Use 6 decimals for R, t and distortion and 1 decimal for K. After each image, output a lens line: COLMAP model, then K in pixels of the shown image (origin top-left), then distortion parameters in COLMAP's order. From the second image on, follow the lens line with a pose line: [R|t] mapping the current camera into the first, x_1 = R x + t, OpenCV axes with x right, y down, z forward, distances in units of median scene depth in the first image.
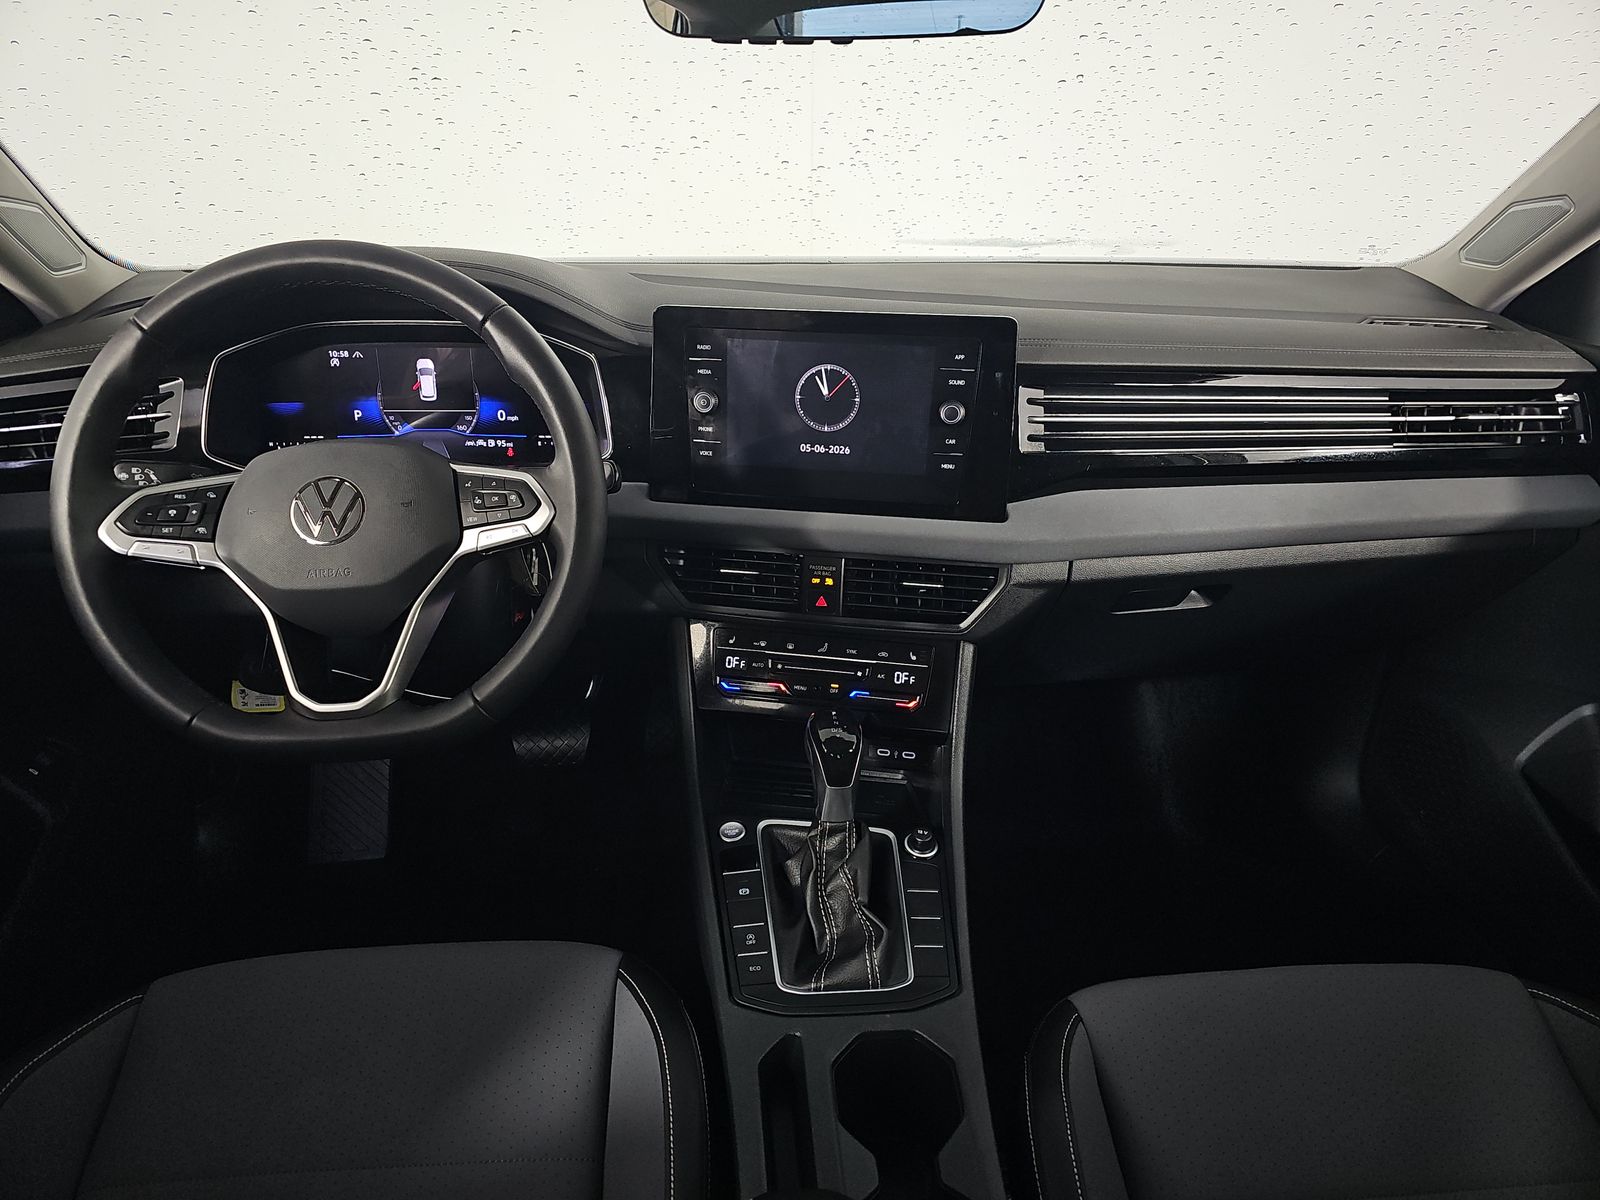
lens RADIAL K [[1075.6, 0, 805.6], [0, 1075.6, 594.4], [0, 0, 1]] dist [0.089571, -0.099540]
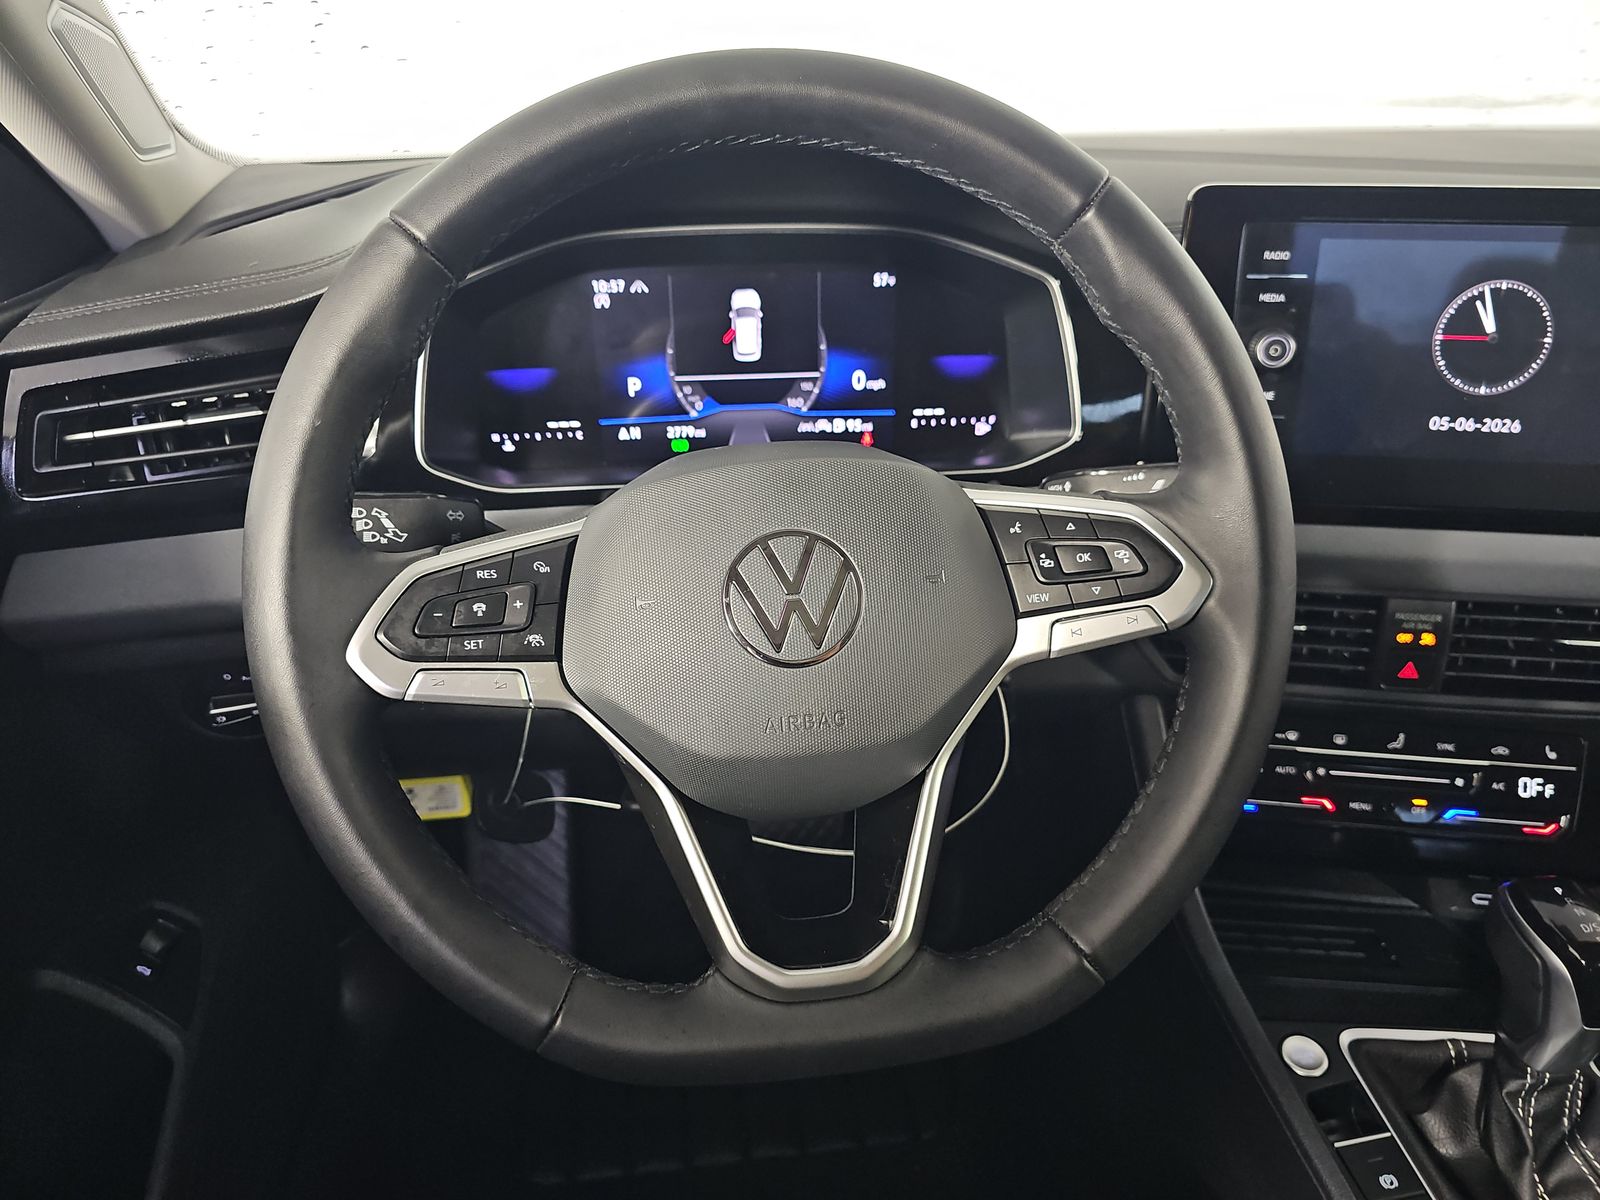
lens RADIAL K [[1088.3, 0, 800.0], [0, 1088.3, 600.0], [0, 0, 1]] dist [0.081641, -0.137695]
pose [[0.999142, -0.030569, 0.027954, -0.369378], [0.028694, 0.997461, 0.065176, -0.089503], [-0.029875, -0.064317, 0.997482, 0.407348]]
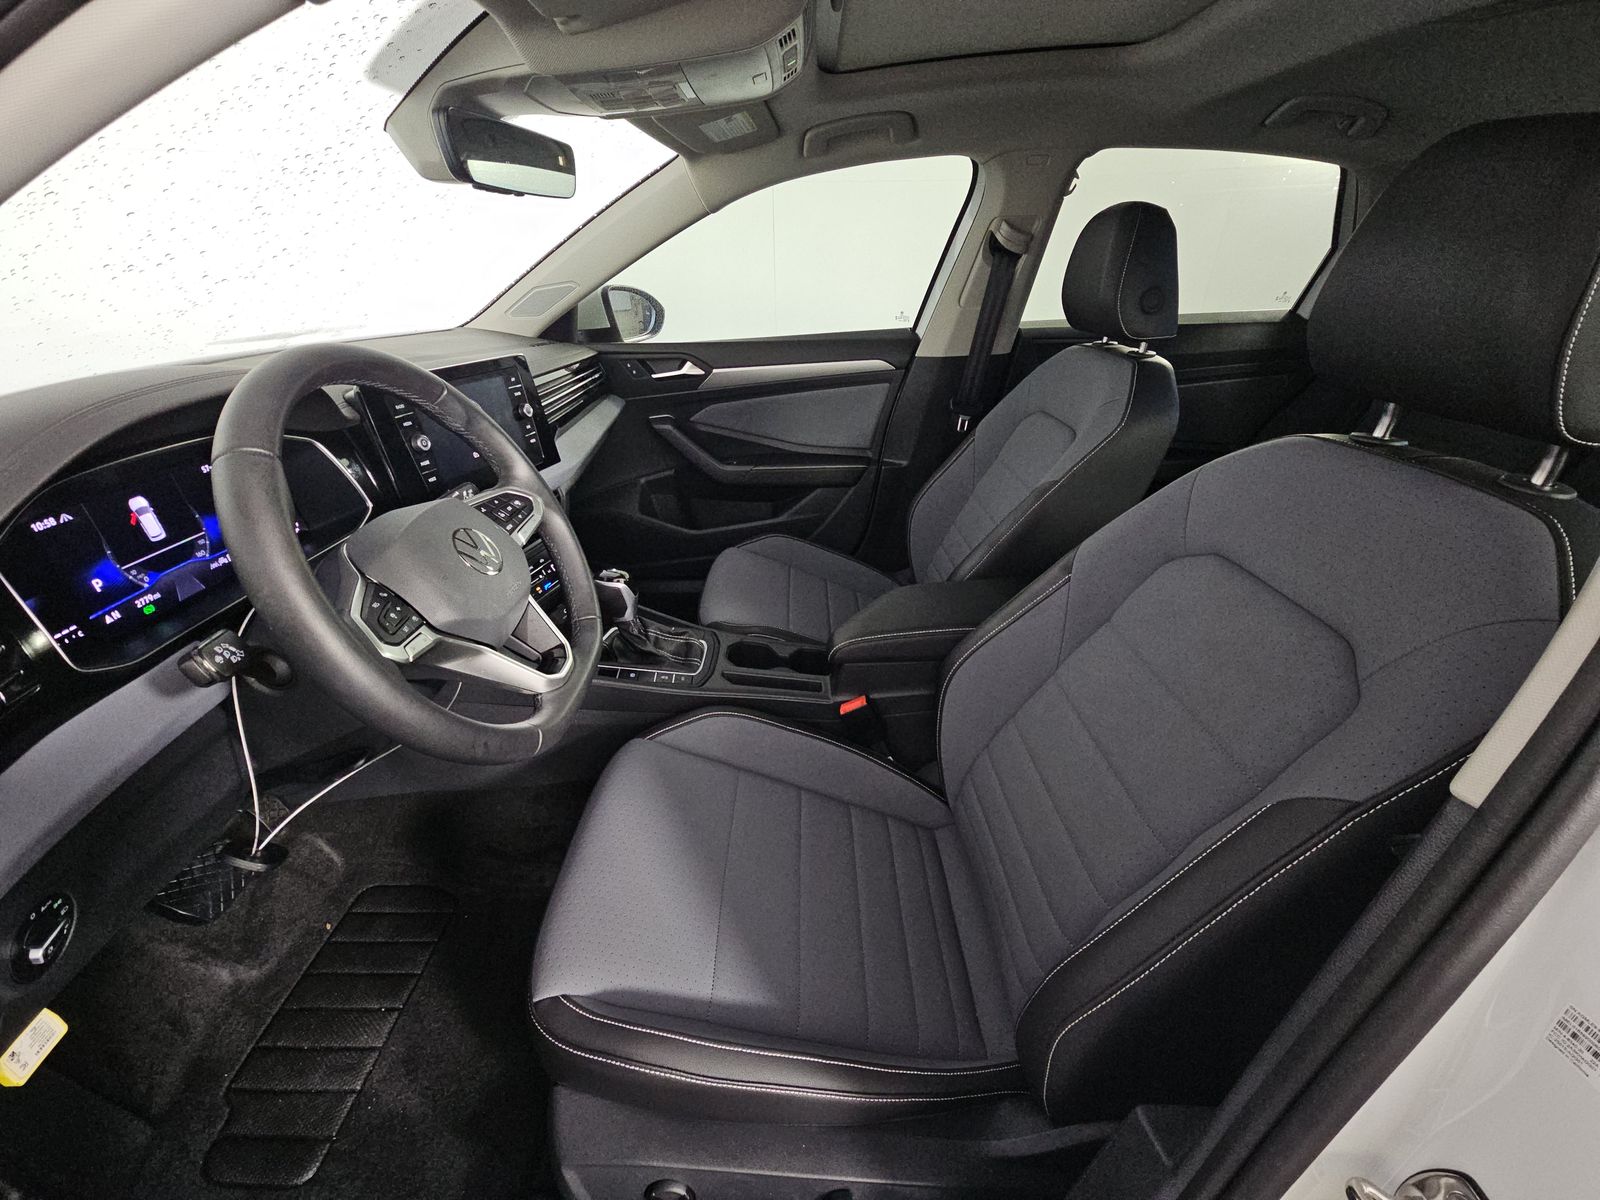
lens RADIAL K [[637.0, 0, 801.2], [0, 637.0, 605.2], [0, 0, 1]] dist [0.000109, -0.005650]
pose [[0.061383, -0.468425, 0.881368, -0.898821], [0.400583, 0.820358, 0.408101, -0.144931], [-0.914202, 0.328011, 0.237999, 0.416134]]
